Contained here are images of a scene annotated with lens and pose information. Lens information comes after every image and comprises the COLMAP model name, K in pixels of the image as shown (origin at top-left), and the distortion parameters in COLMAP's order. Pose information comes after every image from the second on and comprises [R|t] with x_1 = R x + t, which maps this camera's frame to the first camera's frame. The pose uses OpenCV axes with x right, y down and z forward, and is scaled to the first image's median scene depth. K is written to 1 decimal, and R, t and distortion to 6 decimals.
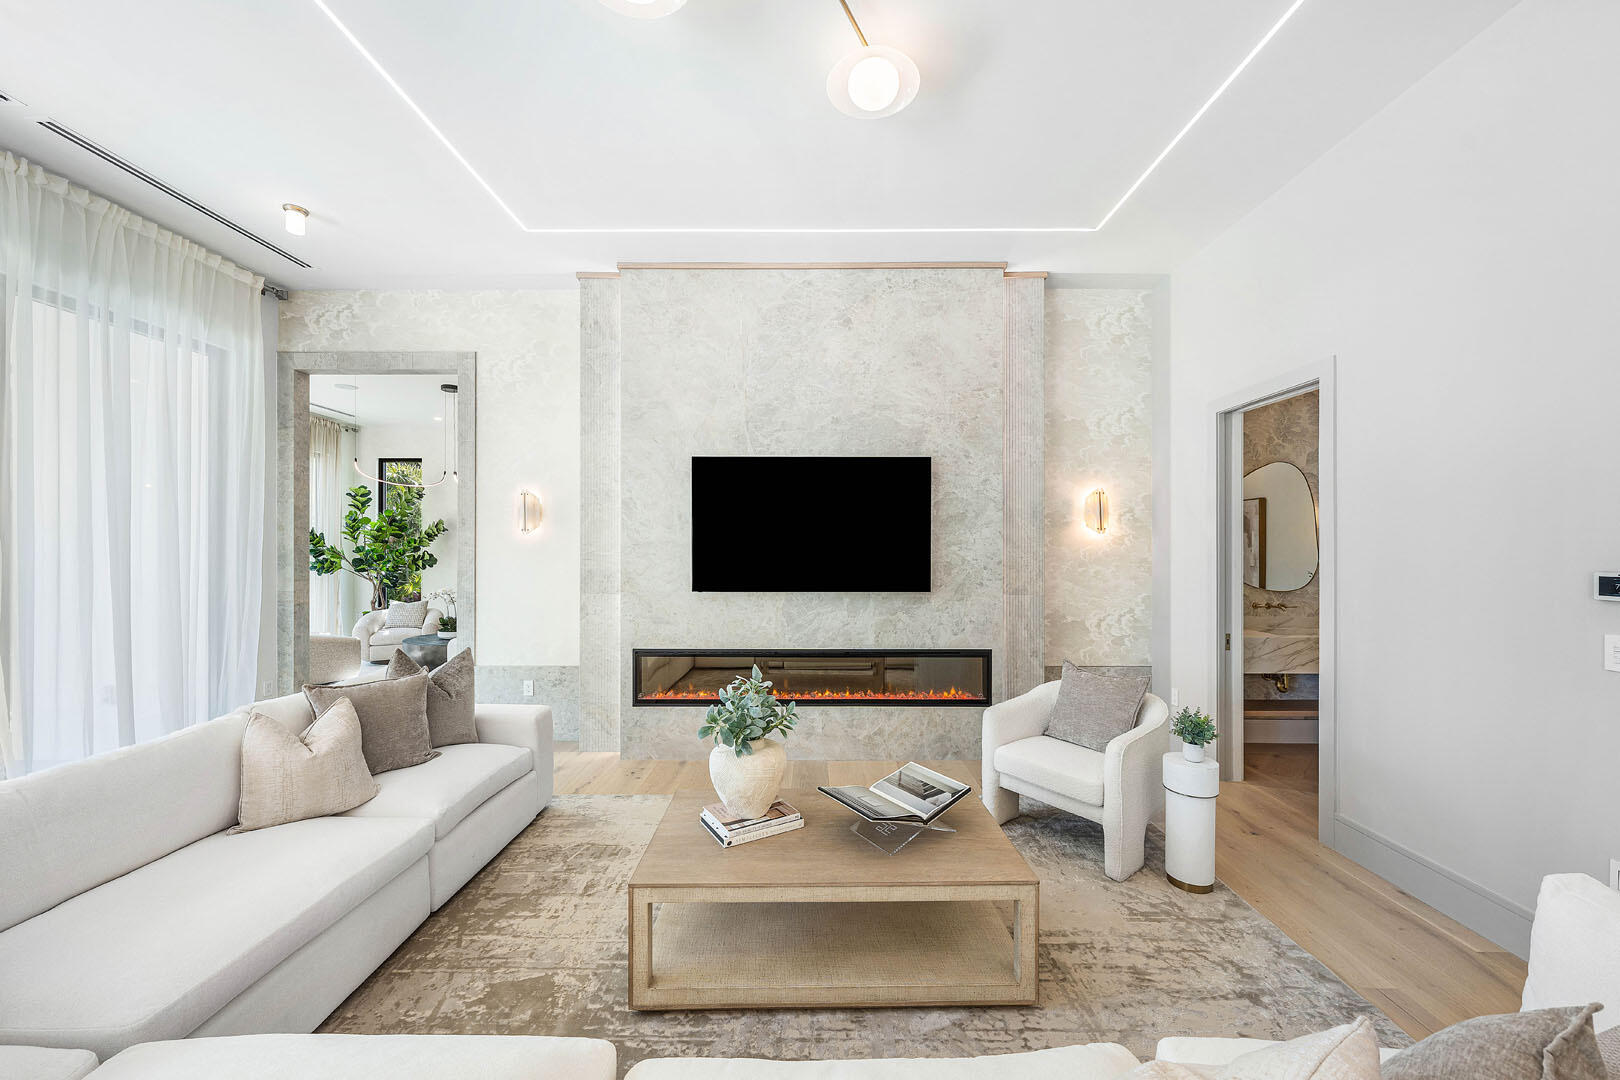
lens RADIAL K [[618.3, 0, 829.5], [0, 618.3, 547.0], [0, 0, 1]] dist [-0.000100, 0.000017]
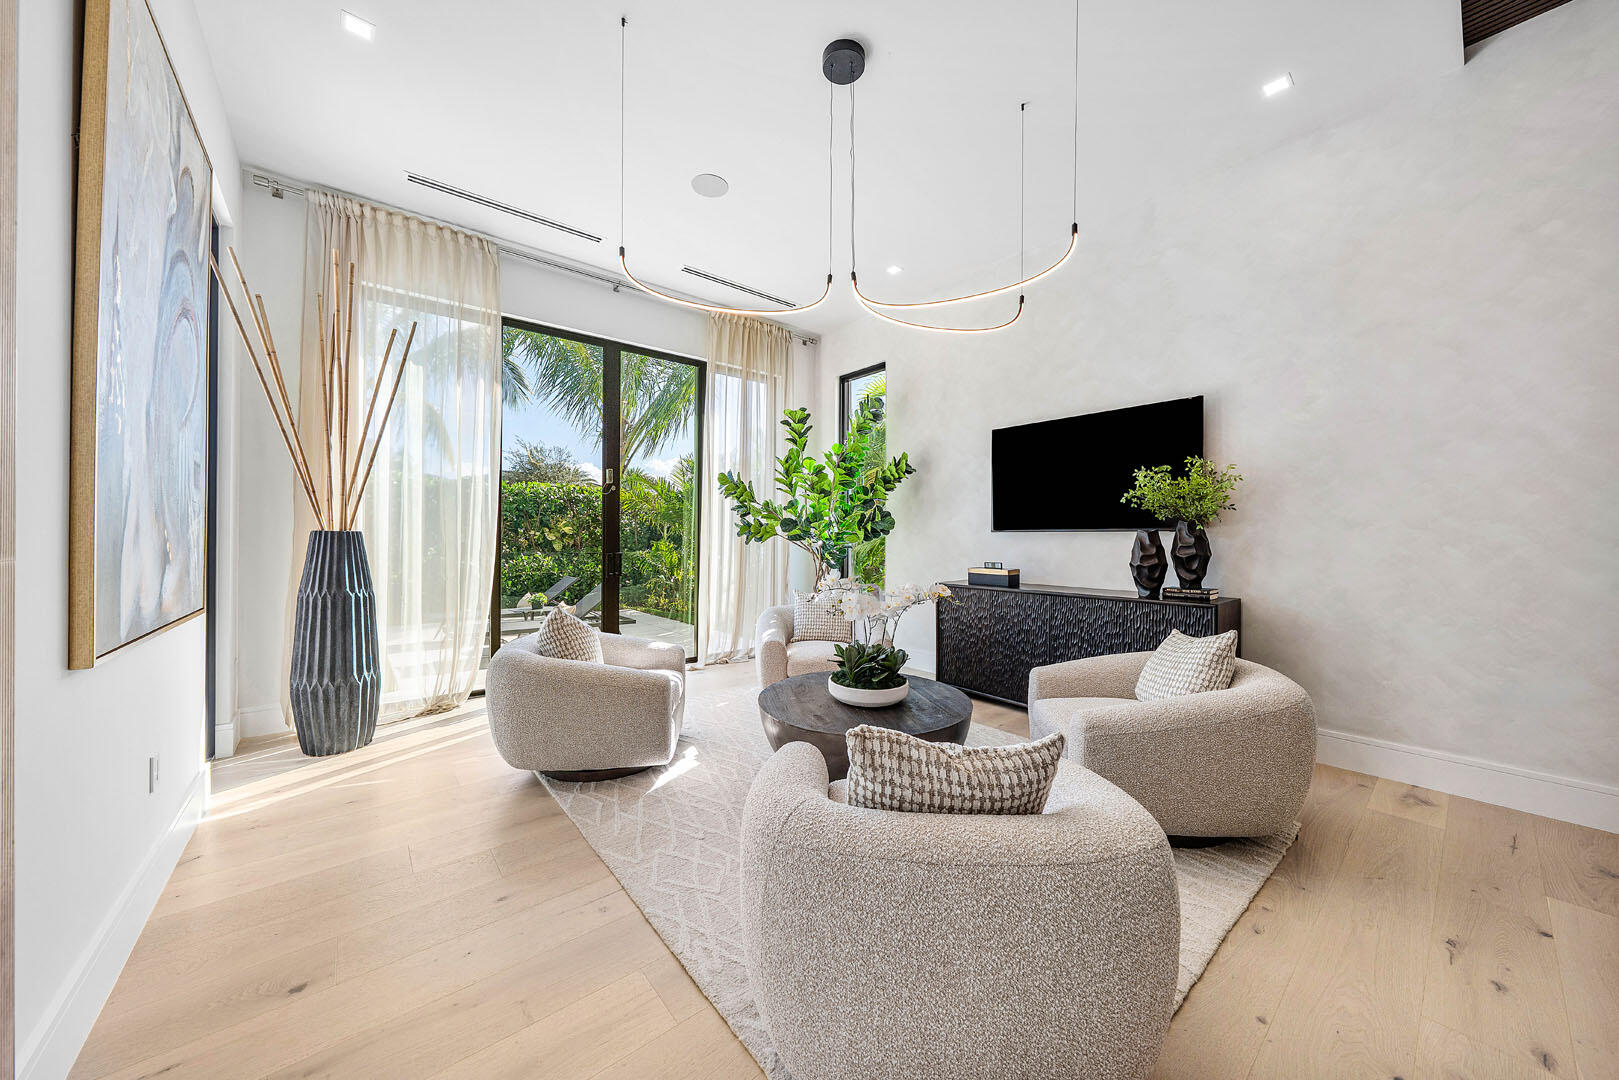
lens RADIAL K [[558.0, 0, 801.8], [0, 558.0, 529.0], [0, 0, 1]] dist [-0.005644, -0.000071]
pose [[0.623146, -0.002155, -0.782103, -0.299180], [-0.005340, 0.999961, -0.007010, 0.032303], [0.782087, 0.008544, 0.623110, 0.638922]]
